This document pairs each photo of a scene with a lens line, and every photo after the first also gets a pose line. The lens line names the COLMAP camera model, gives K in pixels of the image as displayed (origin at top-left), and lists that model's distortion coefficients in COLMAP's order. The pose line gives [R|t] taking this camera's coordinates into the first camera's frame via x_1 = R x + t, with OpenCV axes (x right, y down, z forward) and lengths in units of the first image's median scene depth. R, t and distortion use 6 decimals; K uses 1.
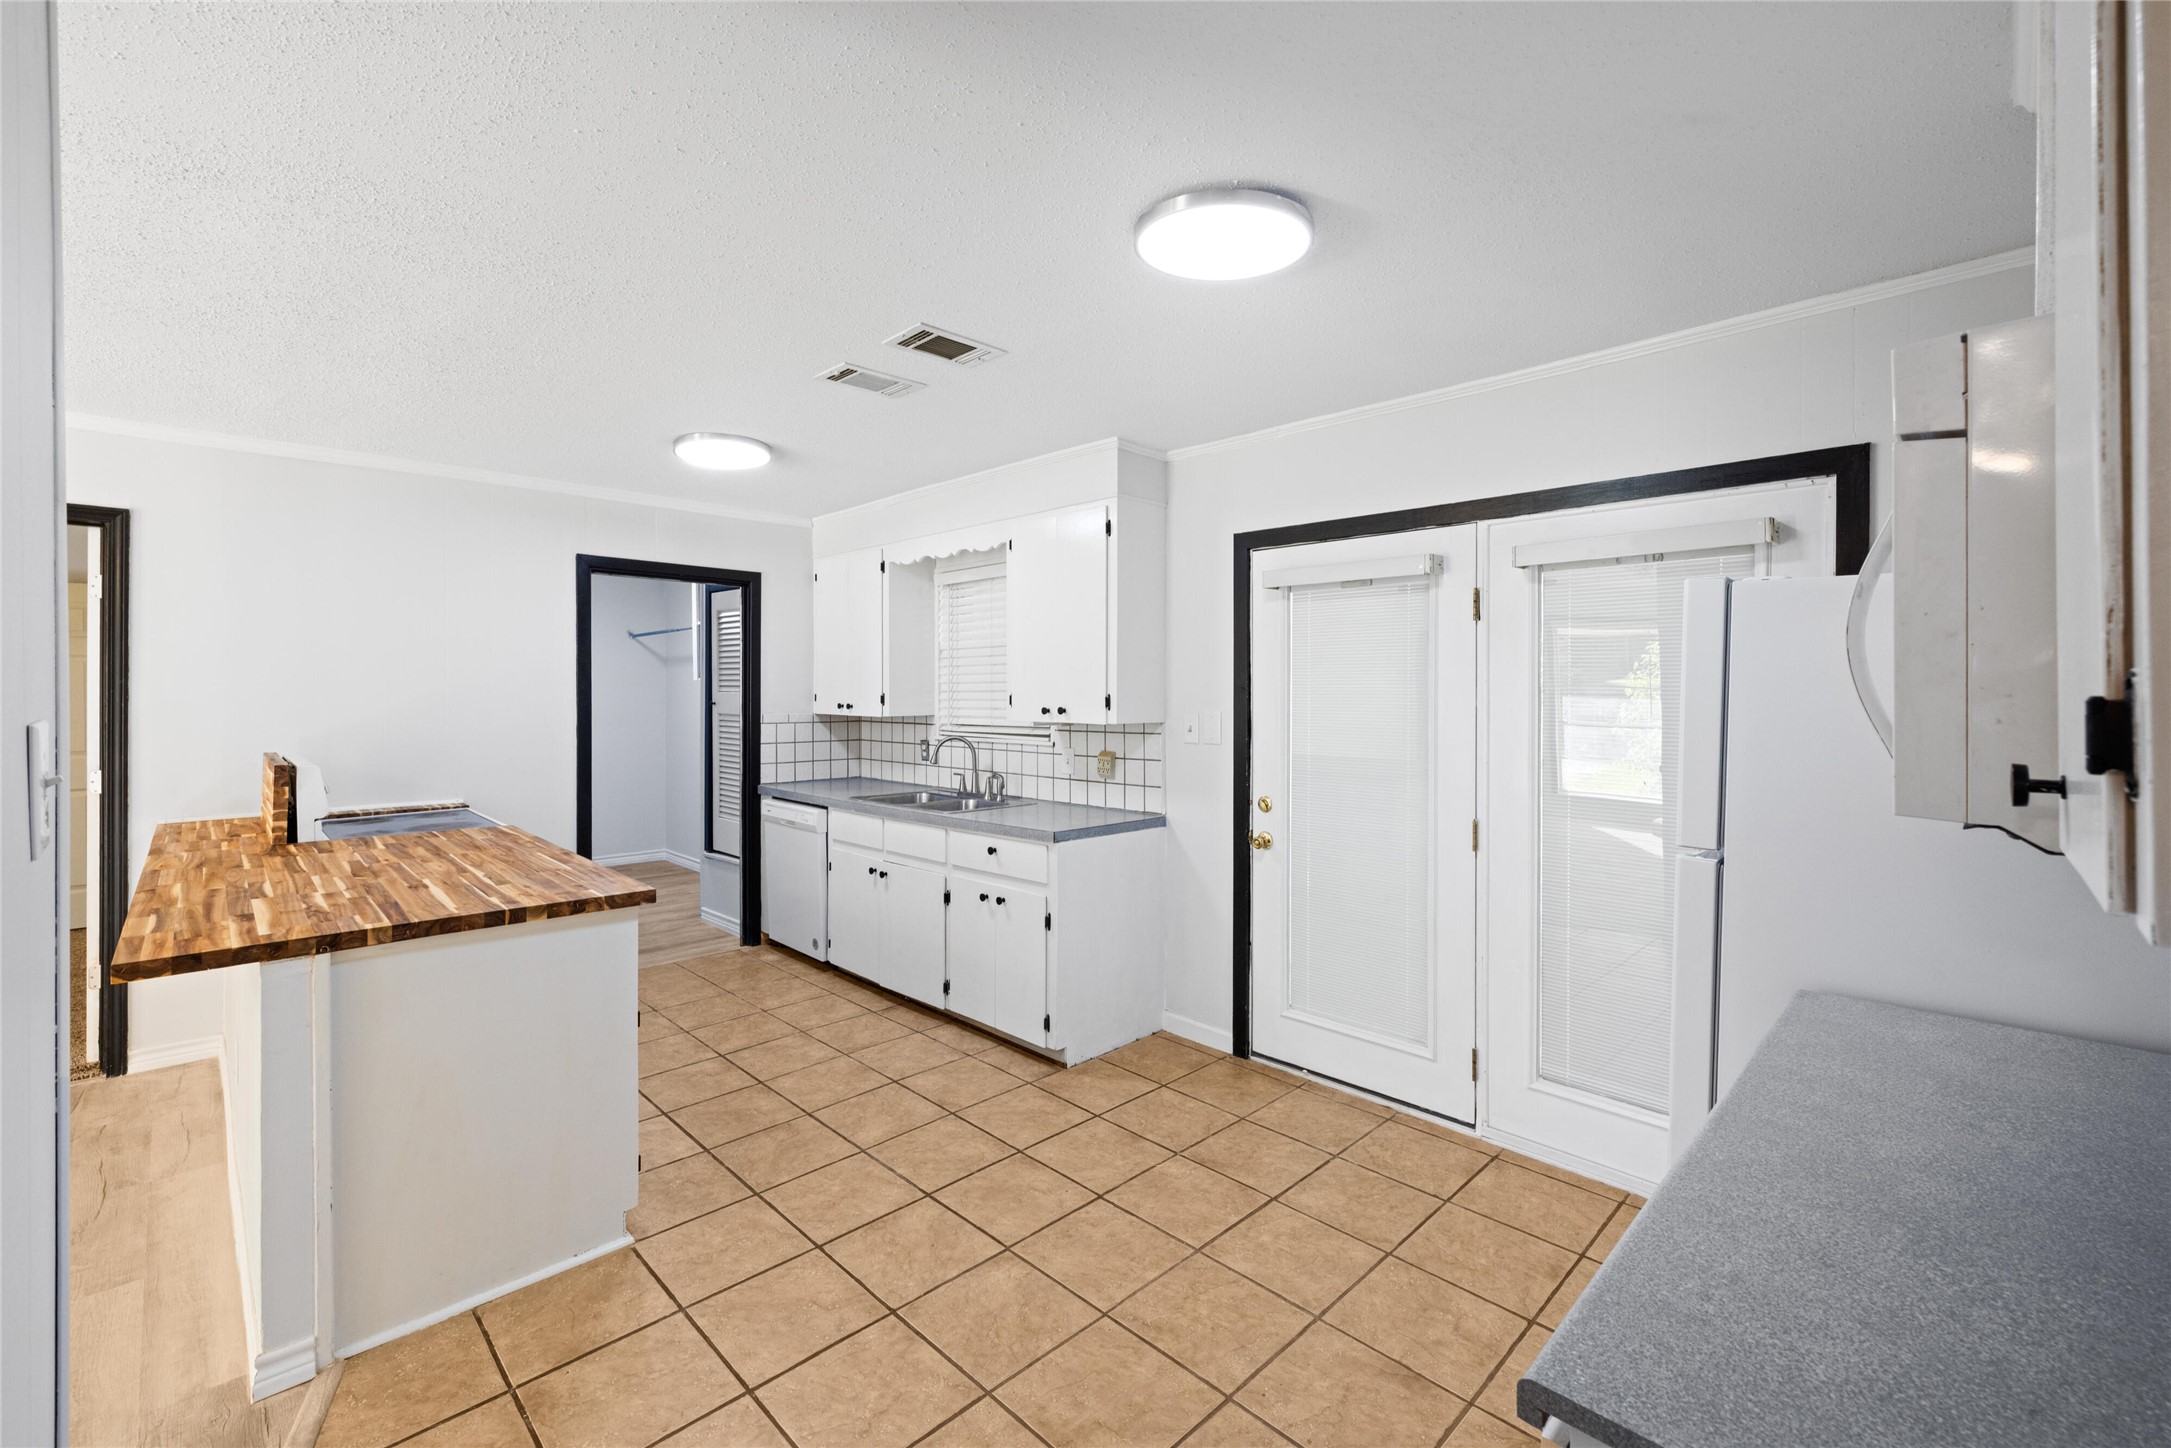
lens RADIAL K [[923.4, 0, 1079.1], [0, 923.4, 690.5], [0, 0, 1]] dist [0.003108, 0.000357]
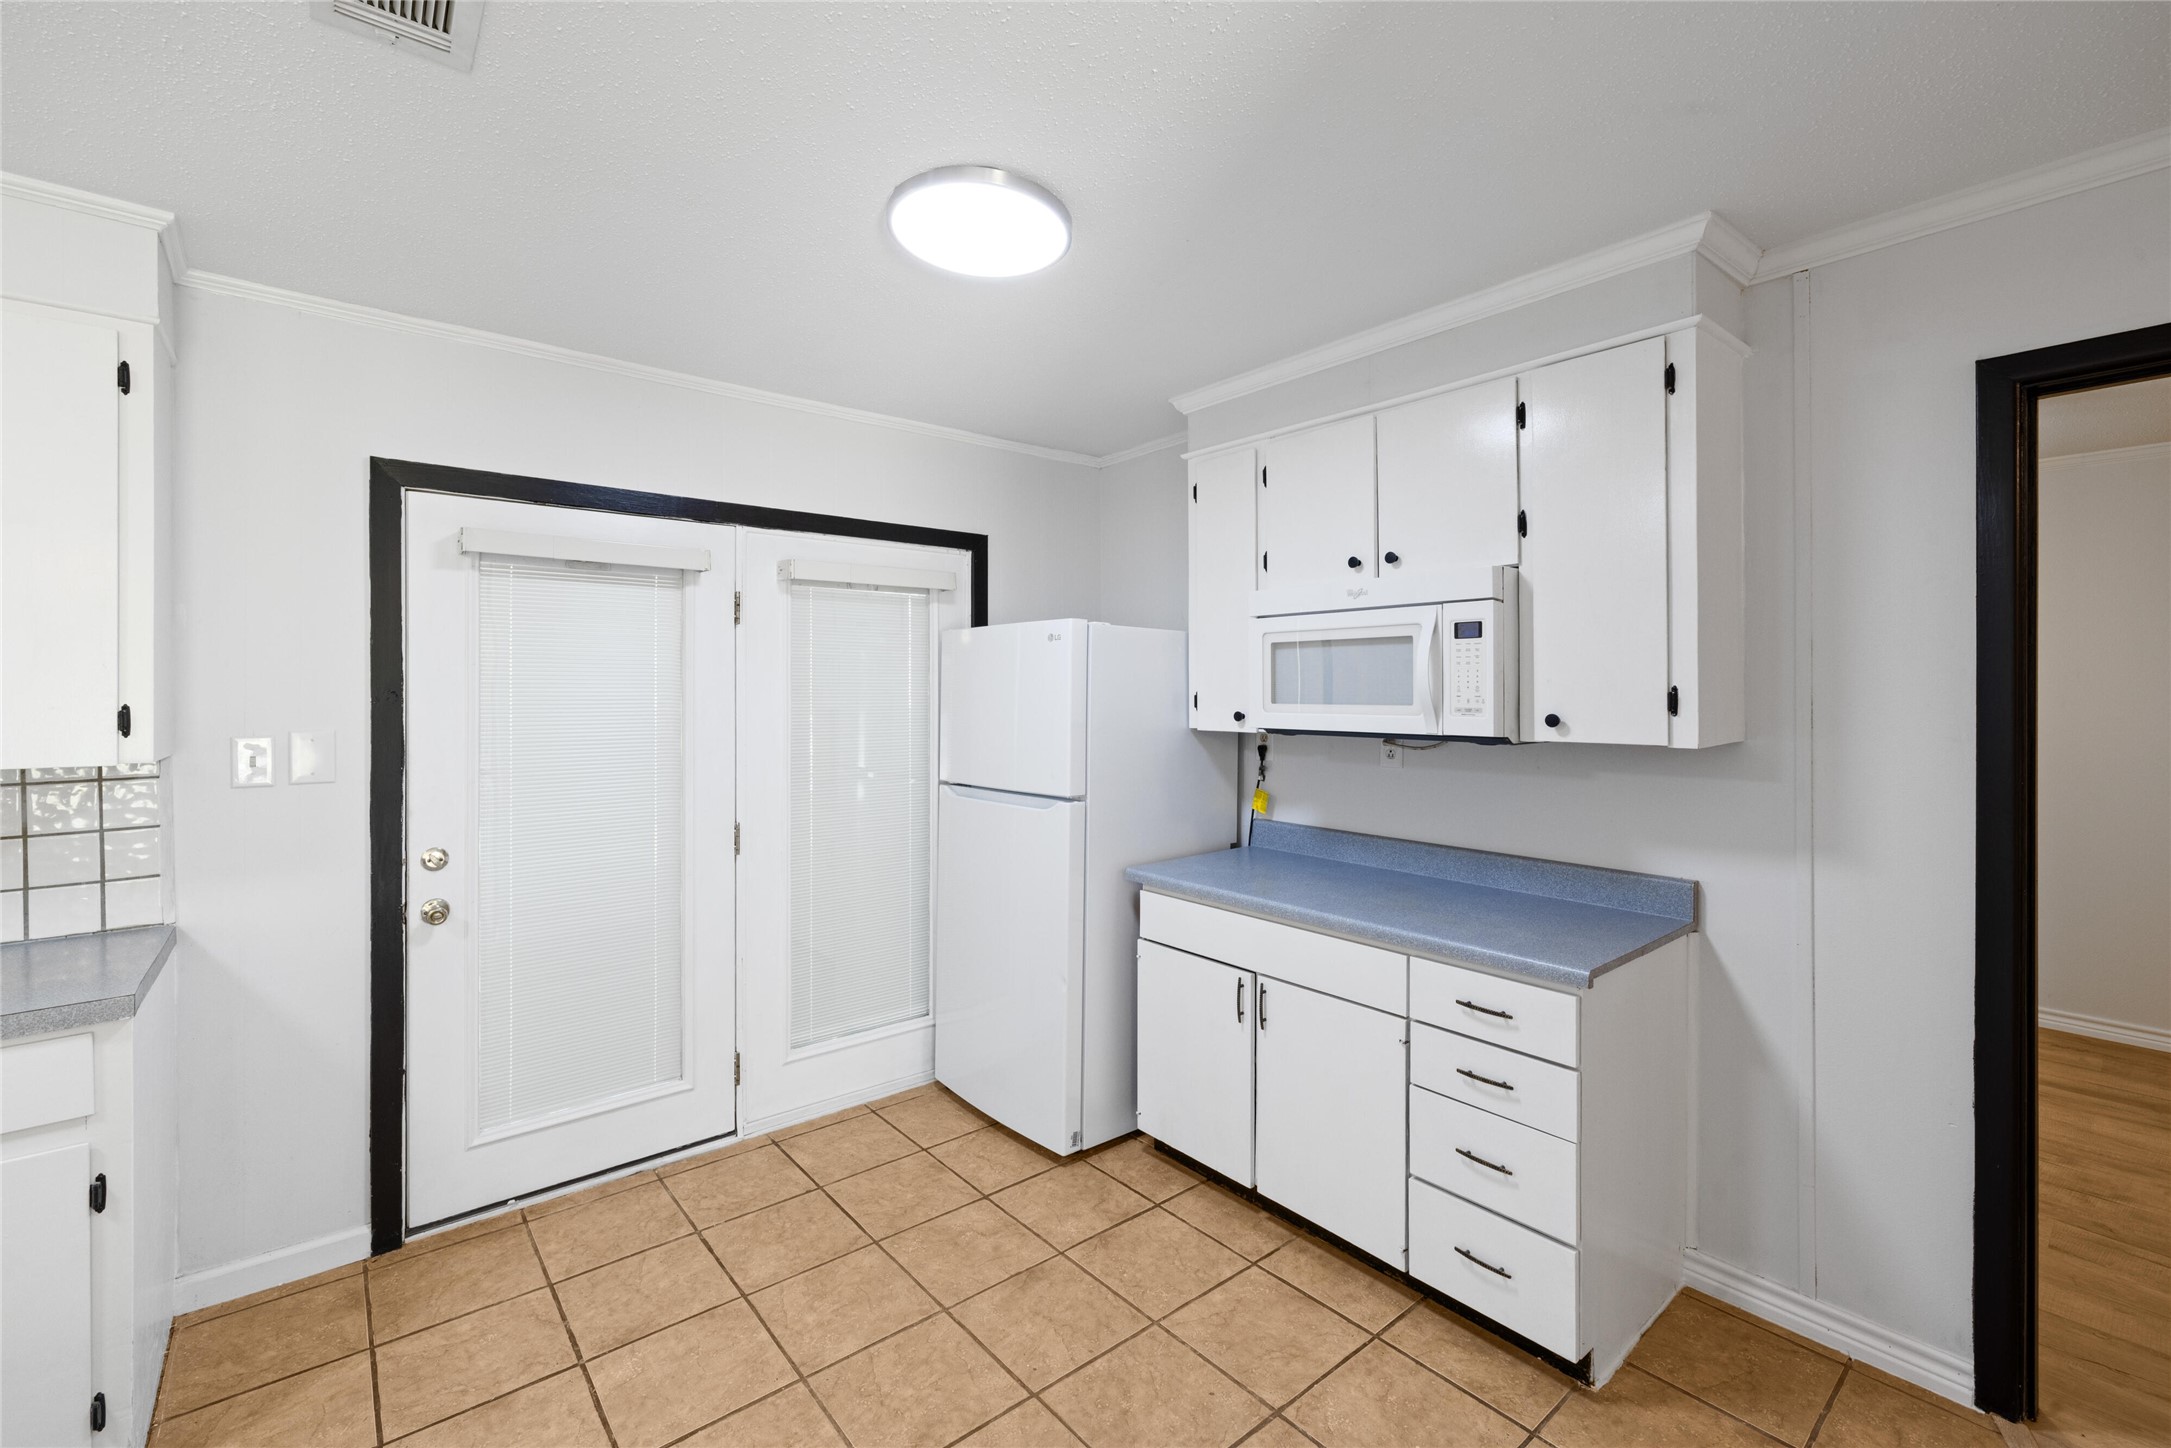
lens RADIAL K [[923.4, 0, 1068.5], [0, 923.4, 687.0], [0, 0, 1]] dist [0.003108, 0.000357]
pose [[0.096615, 0.002060, 0.995320, -0.513165], [0.004992, 0.999984, -0.002555, -0.003463], [-0.995309, 0.005216, 0.096603, 0.525508]]
